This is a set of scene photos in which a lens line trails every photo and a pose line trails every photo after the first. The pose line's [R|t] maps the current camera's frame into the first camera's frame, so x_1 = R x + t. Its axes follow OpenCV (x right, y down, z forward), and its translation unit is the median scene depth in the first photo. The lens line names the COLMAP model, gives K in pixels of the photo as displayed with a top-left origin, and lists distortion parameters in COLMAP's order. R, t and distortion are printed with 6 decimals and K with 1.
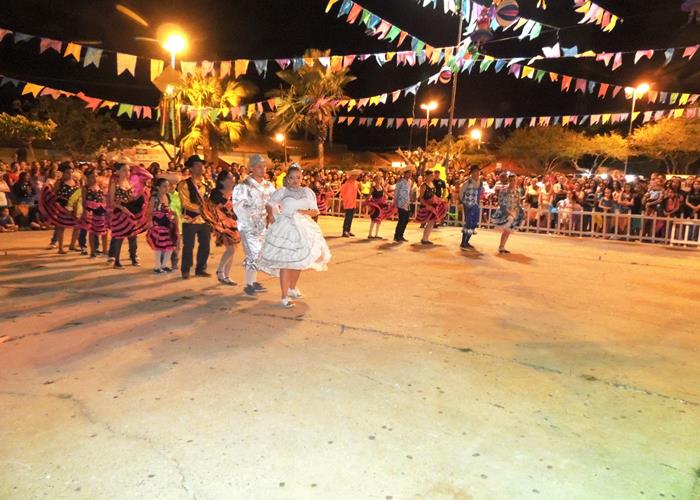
lens RADIAL K [[501.6, 0, 352.9], [0, 501.6, 259.6], [0, 0, 1]] dist [-0.006212, 0.001135]
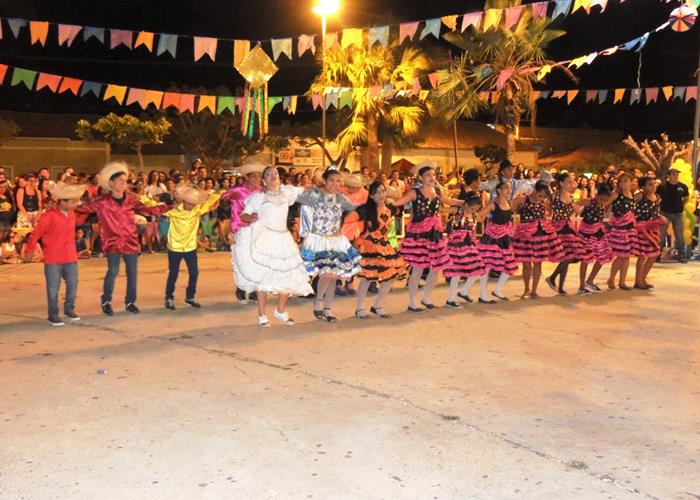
lens RADIAL K [[802.8, 0, 348.5], [0, 802.8, 229.6], [0, 0, 1]] dist [-0.057232, 0.023659]
pose [[0.931984, -0.000056, -0.362499, 0.086721], [-0.039034, 0.994170, -0.100511, 0.005514], [0.360392, 0.107824, 0.926548, -0.025408]]
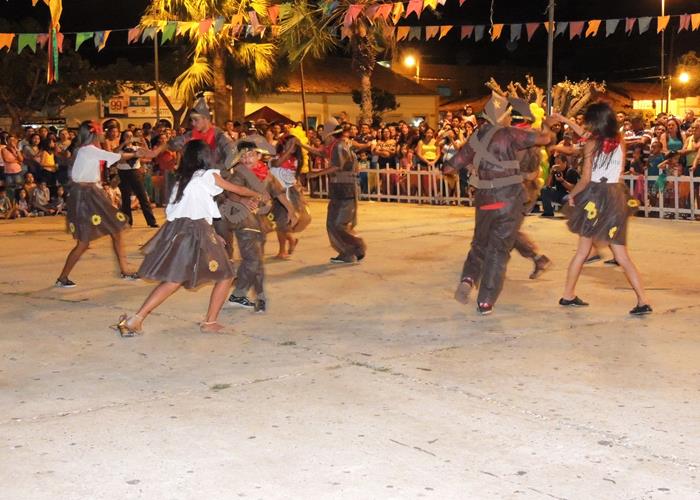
lens RADIAL K [[1054.0, 0, 350.0], [0, 1054.0, 250.0], [0, 0, 1]] dist [-0.070826, 0.080525]
pose [[0.970270, -0.010334, -0.241805, 0.152254], [-0.003387, 0.998410, -0.056260, 0.025503], [0.242002, 0.055406, 0.968693, -0.116018]]
